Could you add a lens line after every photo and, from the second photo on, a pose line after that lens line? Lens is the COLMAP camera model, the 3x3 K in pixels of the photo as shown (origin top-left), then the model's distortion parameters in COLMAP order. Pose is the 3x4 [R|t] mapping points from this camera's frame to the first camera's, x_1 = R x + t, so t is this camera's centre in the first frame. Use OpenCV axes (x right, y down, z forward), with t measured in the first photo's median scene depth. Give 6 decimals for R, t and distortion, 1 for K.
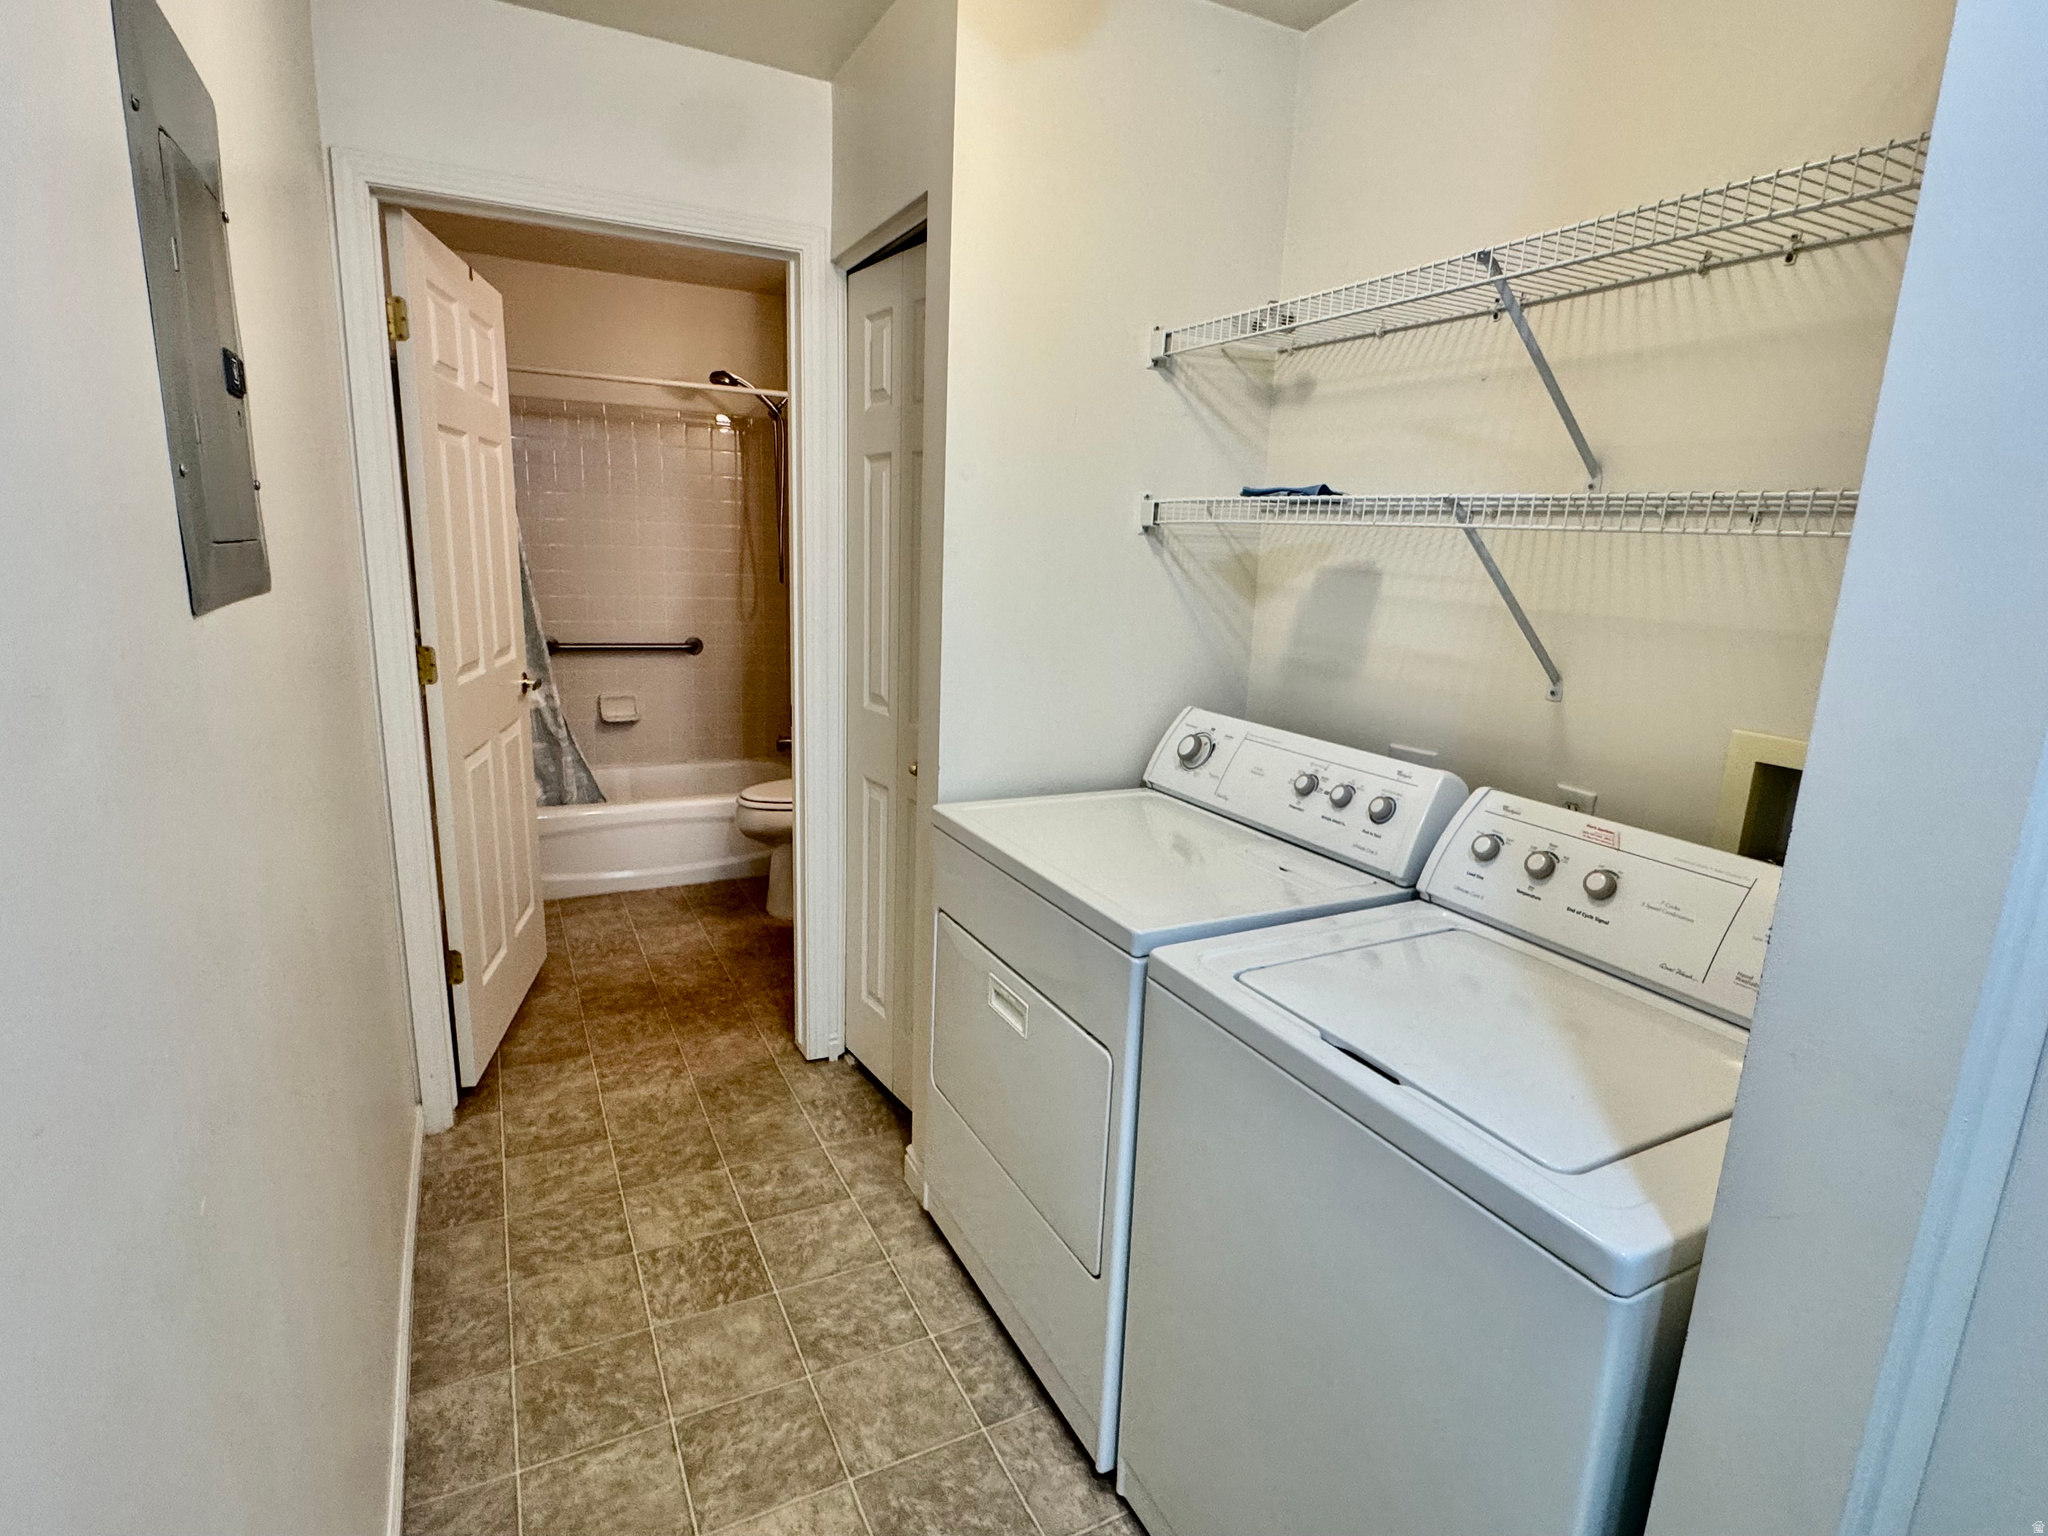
lens RADIAL K [[1045.3, 0, 1021.1], [0, 1045.3, 767.9], [0, 0, 1]] dist [-0.002975, 0.000550]
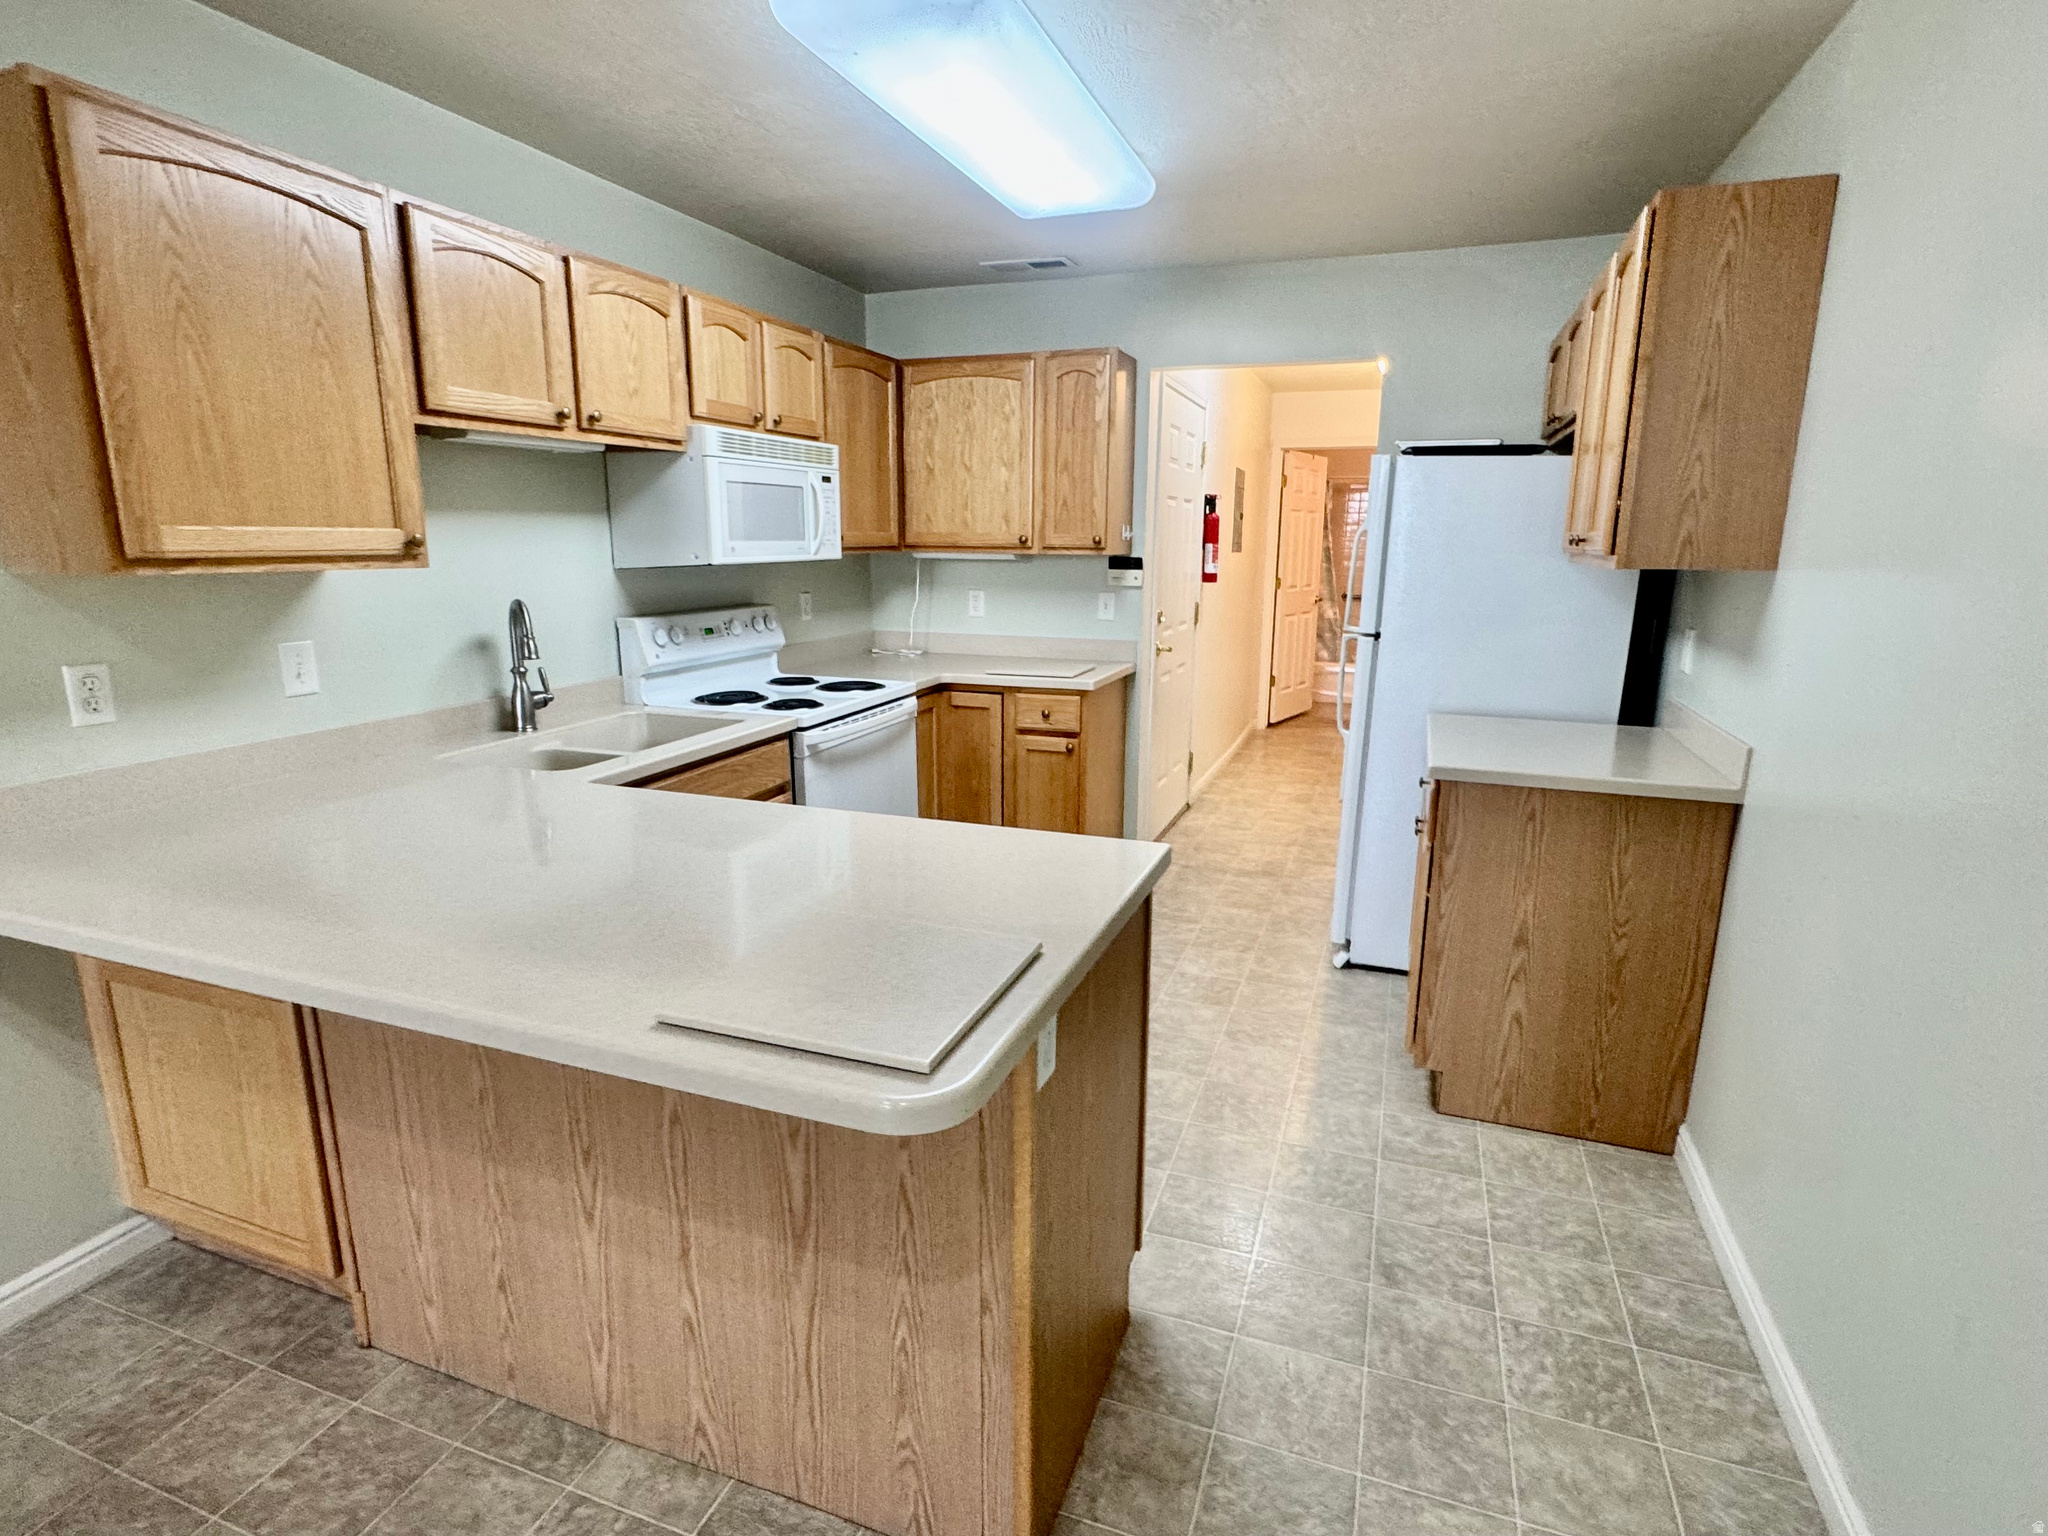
lens RADIAL K [[1048.0, 0, 1019.9], [0, 1048.0, 769.3], [0, 0, 1]] dist [-0.000843, -0.000341]
pose [[0.677321, 0.128811, -0.724323, 1.308710], [-0.139812, 0.989147, 0.045167, 0.434956], [0.722280, 0.070677, 0.687980, -1.765125]]
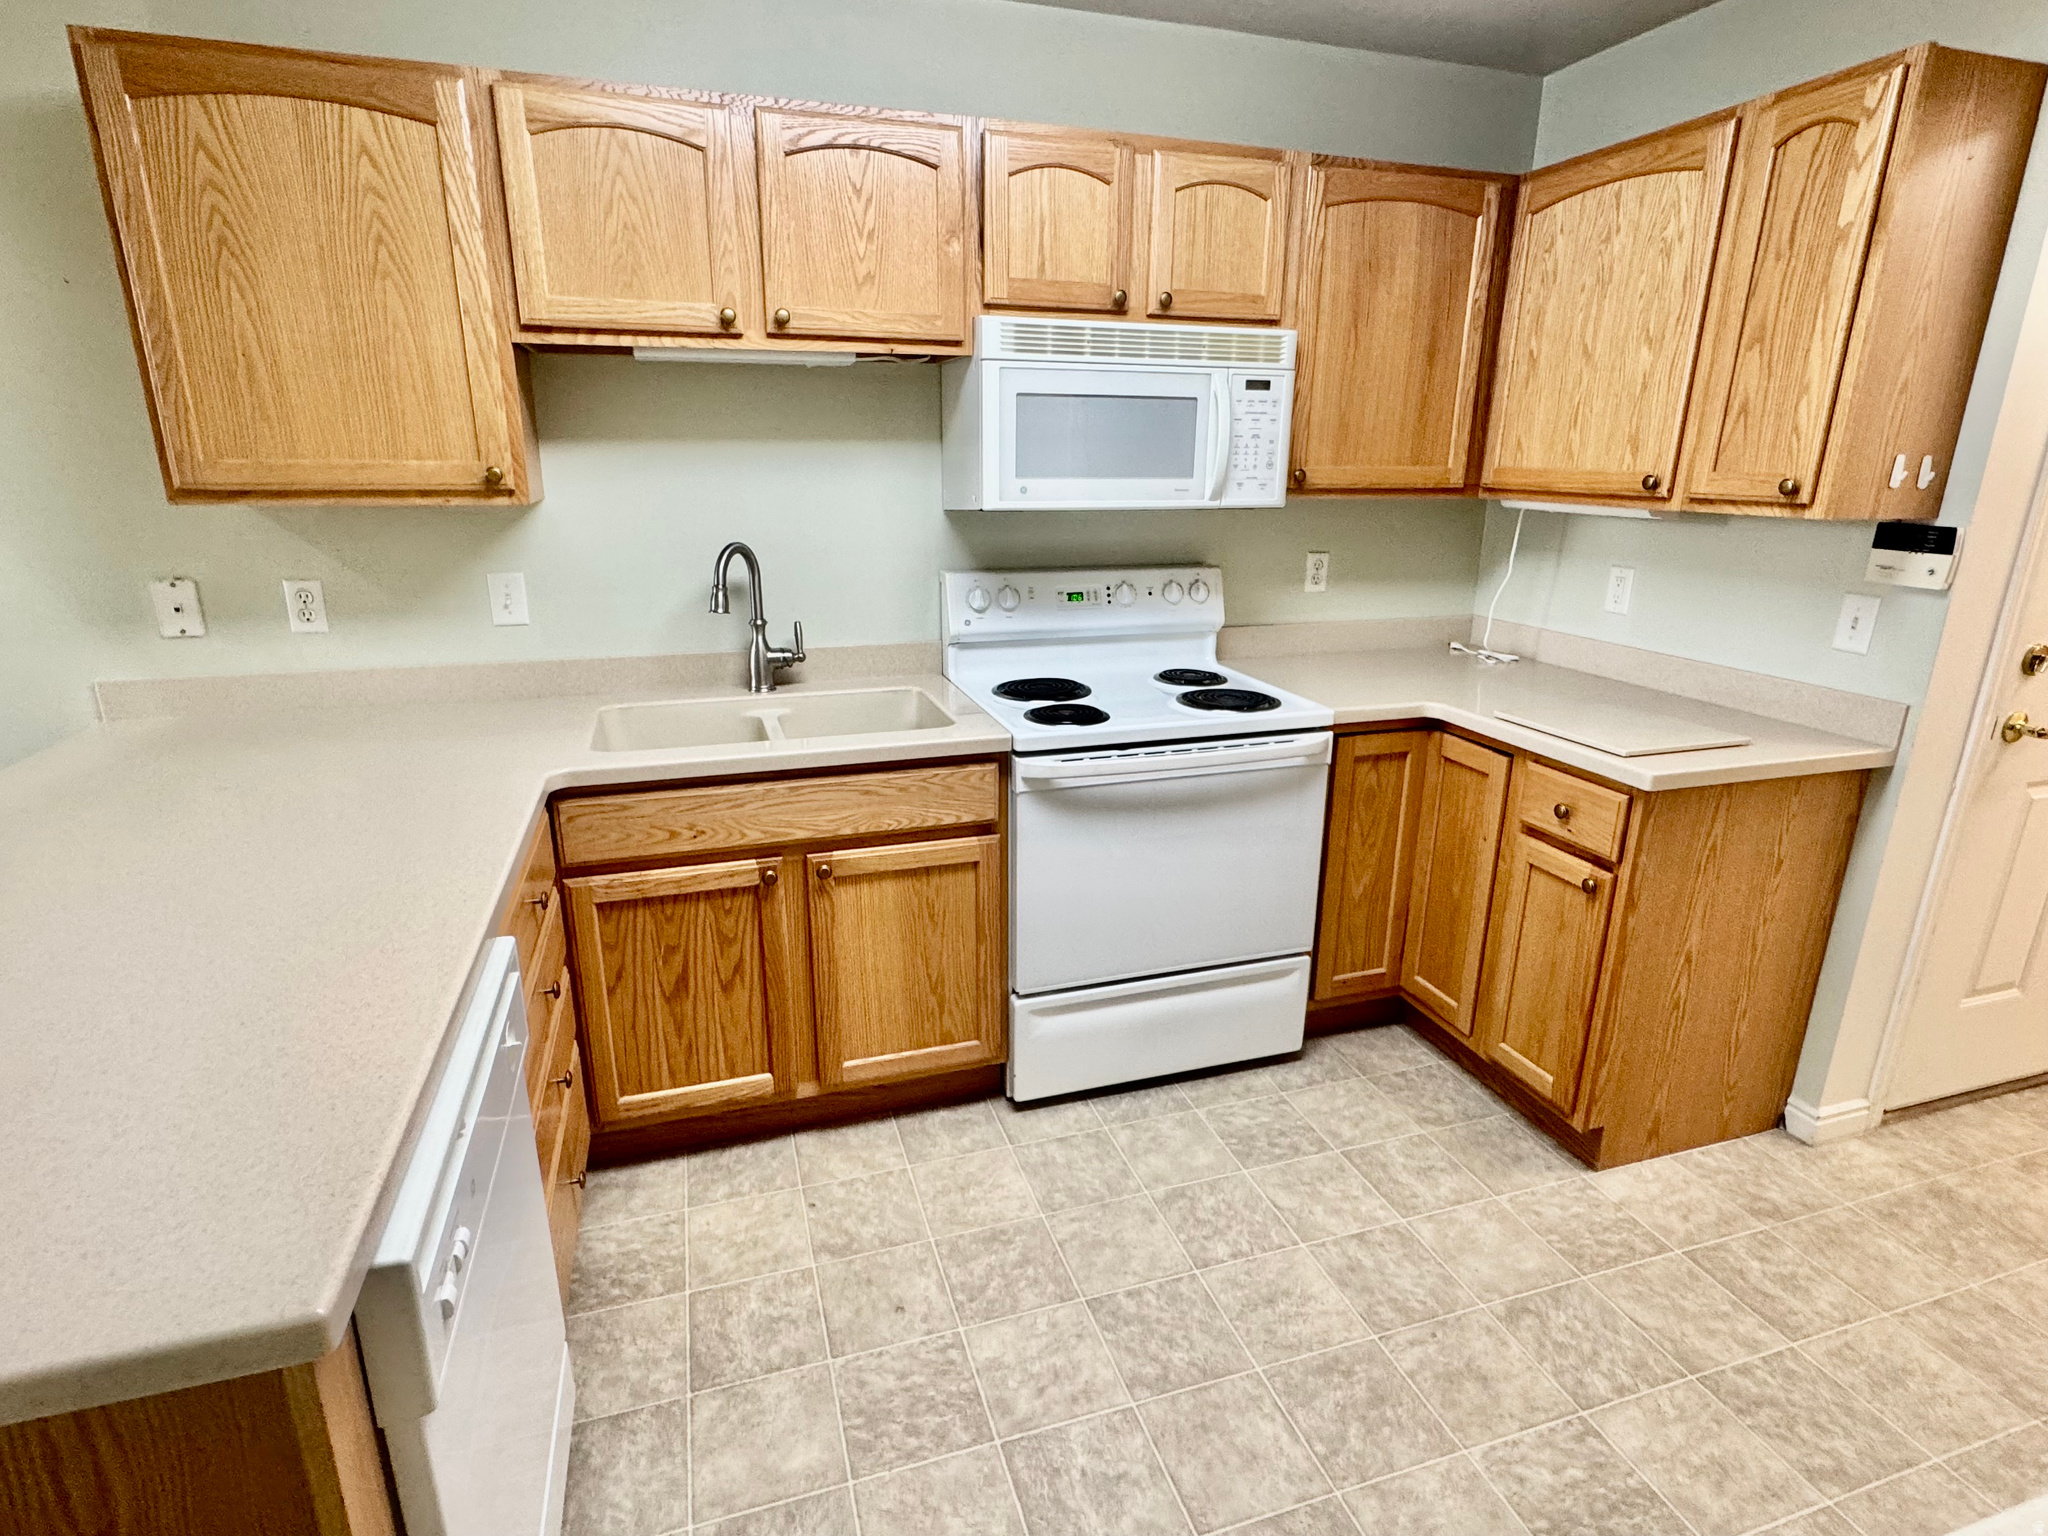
lens RADIAL K [[1043.0, 0, 1023.1], [0, 1043.0, 764.6], [0, 0, 1]] dist [-0.003454, 0.001411]
pose [[-0.163973, 0.246798, -0.955094, 1.047283], [-0.226465, 0.932921, 0.279948, 0.241222], [0.960118, 0.262200, -0.097082, -0.990583]]
